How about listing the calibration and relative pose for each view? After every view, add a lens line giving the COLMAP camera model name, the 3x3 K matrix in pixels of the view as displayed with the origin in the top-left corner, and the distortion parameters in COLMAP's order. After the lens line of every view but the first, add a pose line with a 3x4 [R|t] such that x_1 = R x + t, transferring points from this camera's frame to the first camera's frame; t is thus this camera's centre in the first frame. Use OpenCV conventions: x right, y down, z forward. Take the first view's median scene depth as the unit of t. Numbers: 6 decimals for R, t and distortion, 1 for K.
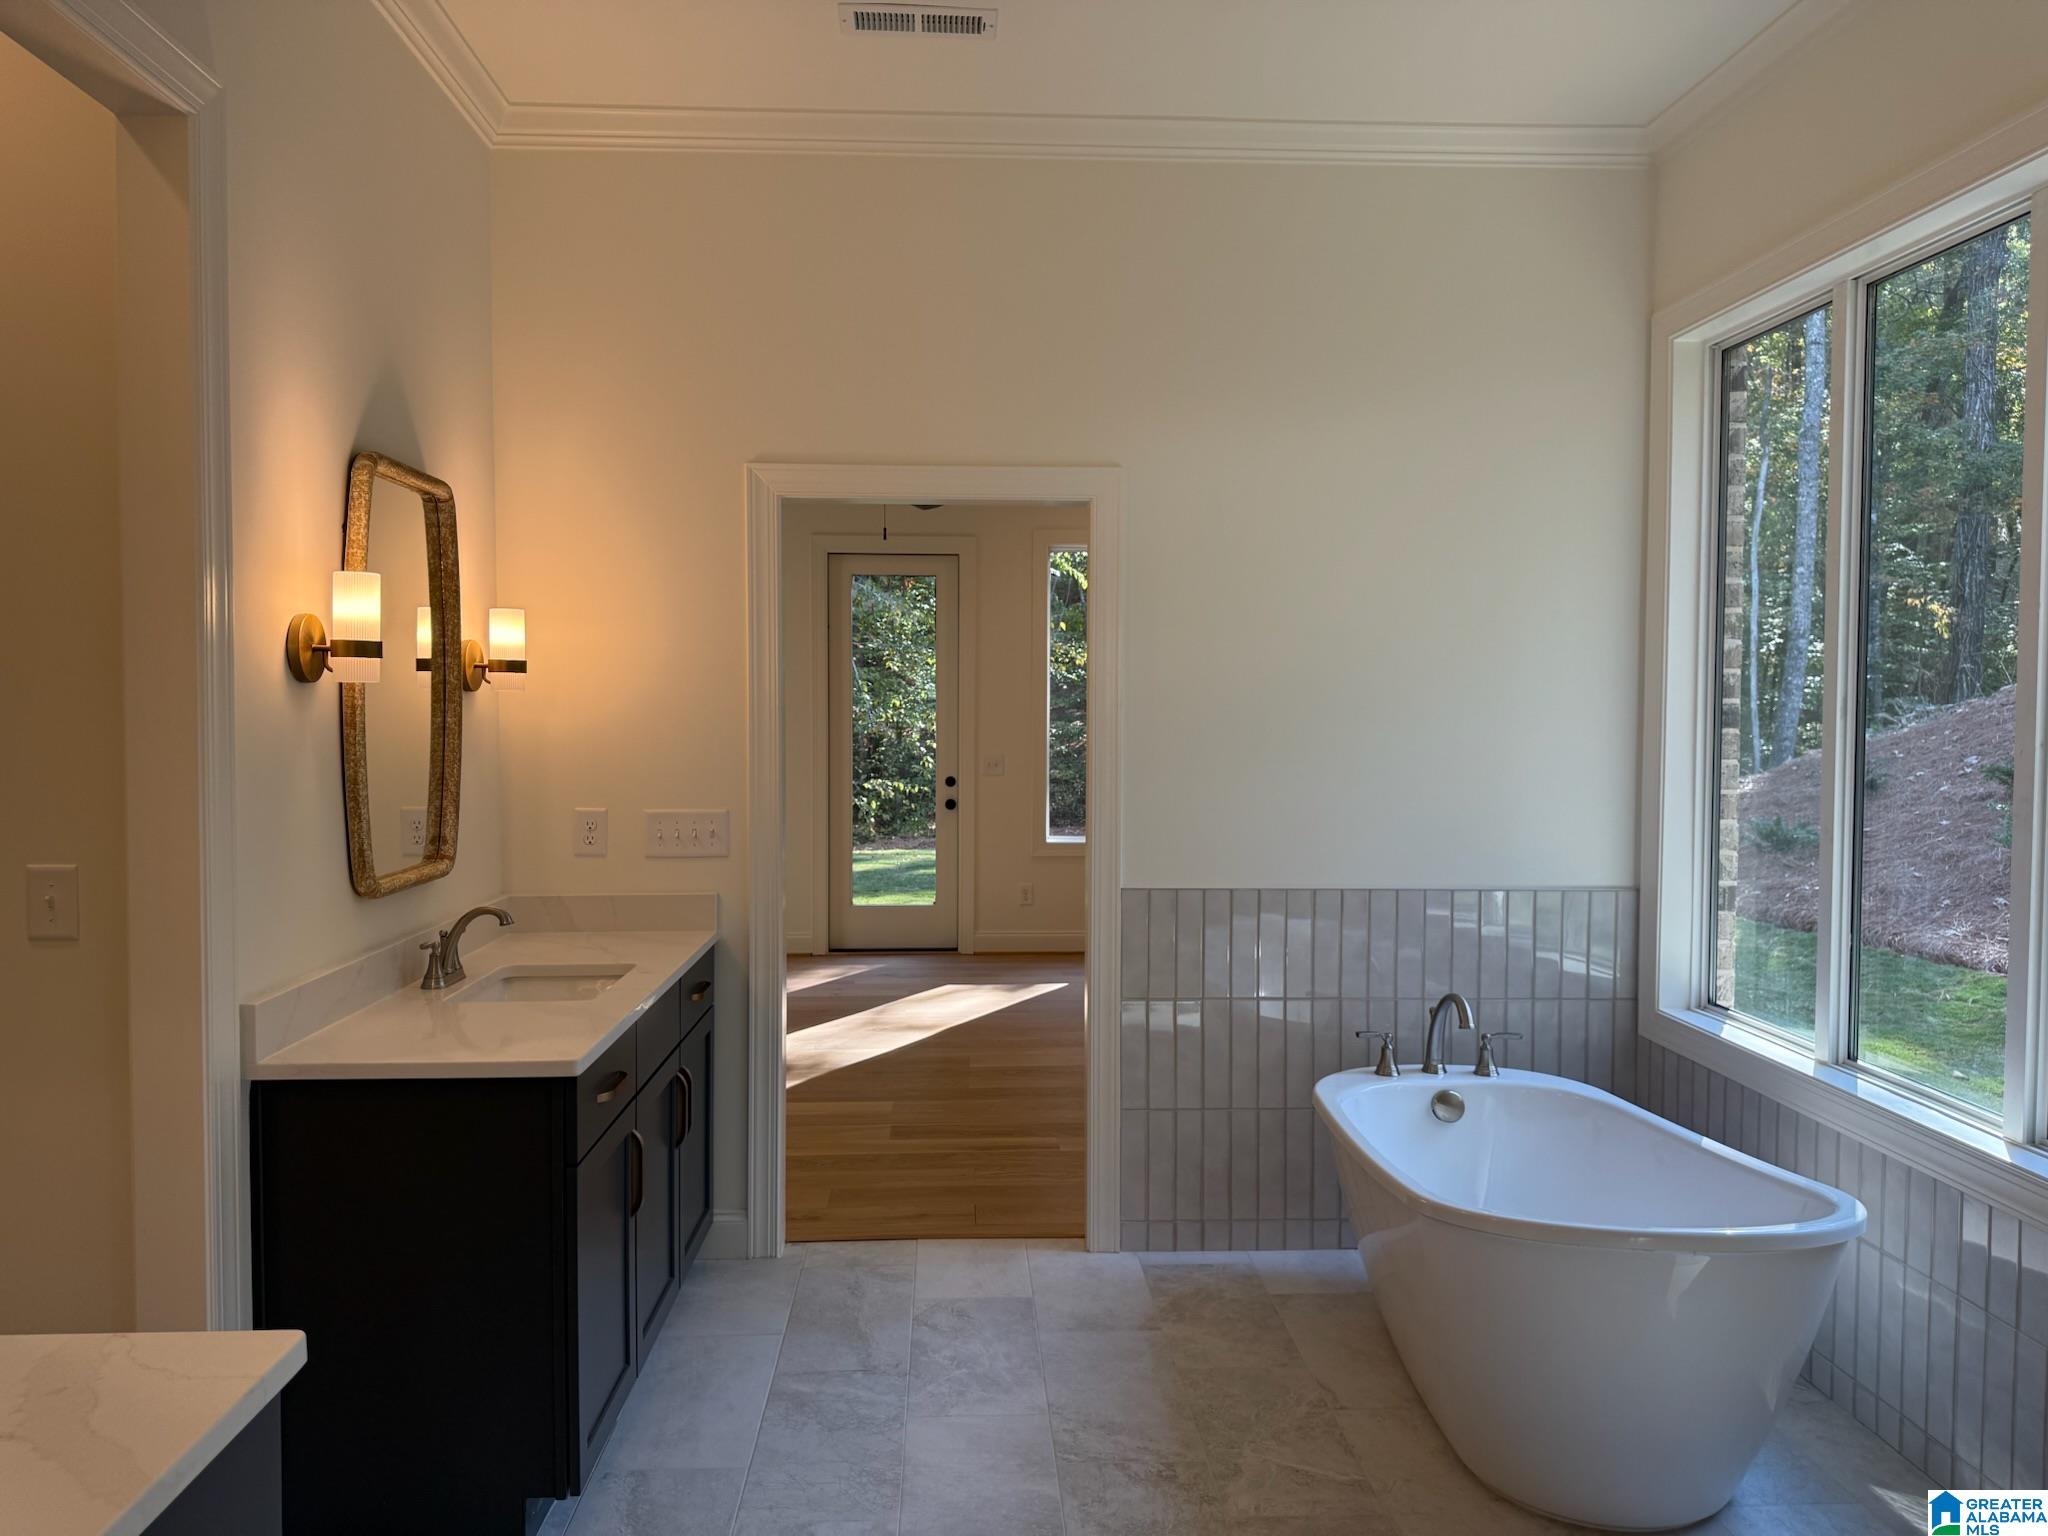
lens RADIAL K [[1453.5, 0, 1024.0], [0, 1453.5, 768.0], [0, 0, 1]] dist [0.019777, -0.026342]
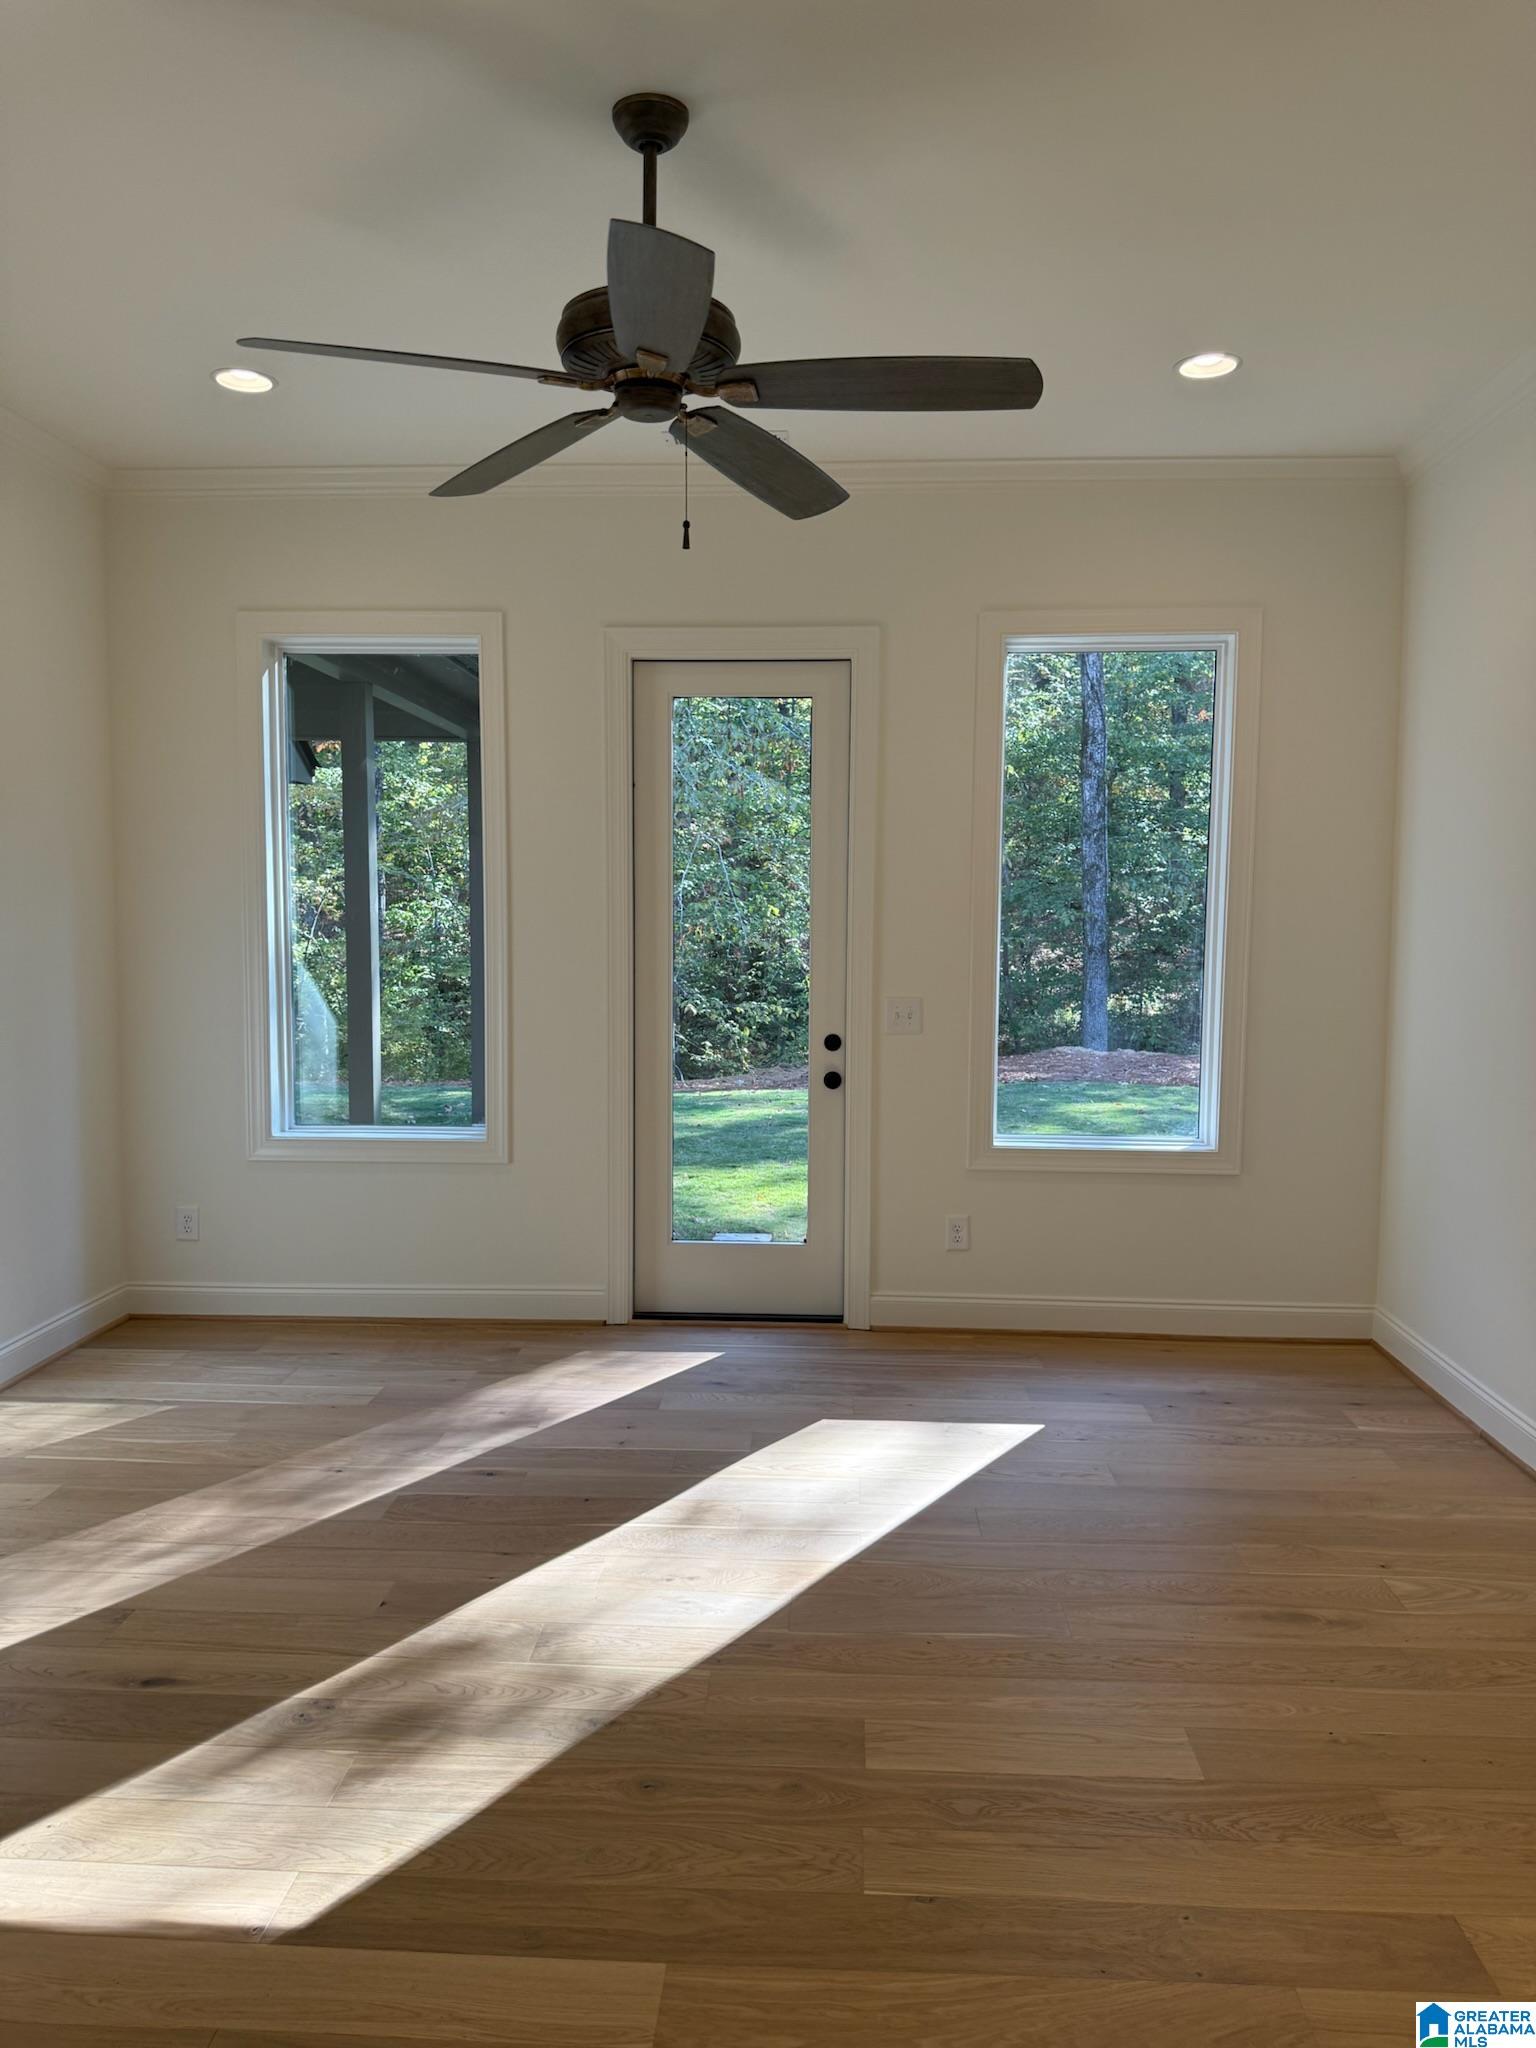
lens RADIAL K [[1429.6, 0, 768.0], [0, 1429.6, 1024.0], [0, 0, 1]] dist [0.089736, -0.138651]
pose [[0.994873, 0.008634, -0.100763, -0.017386], [-0.005160, 0.999385, 0.034687, -0.018324], [0.101000, -0.033989, 0.994306, 0.403333]]
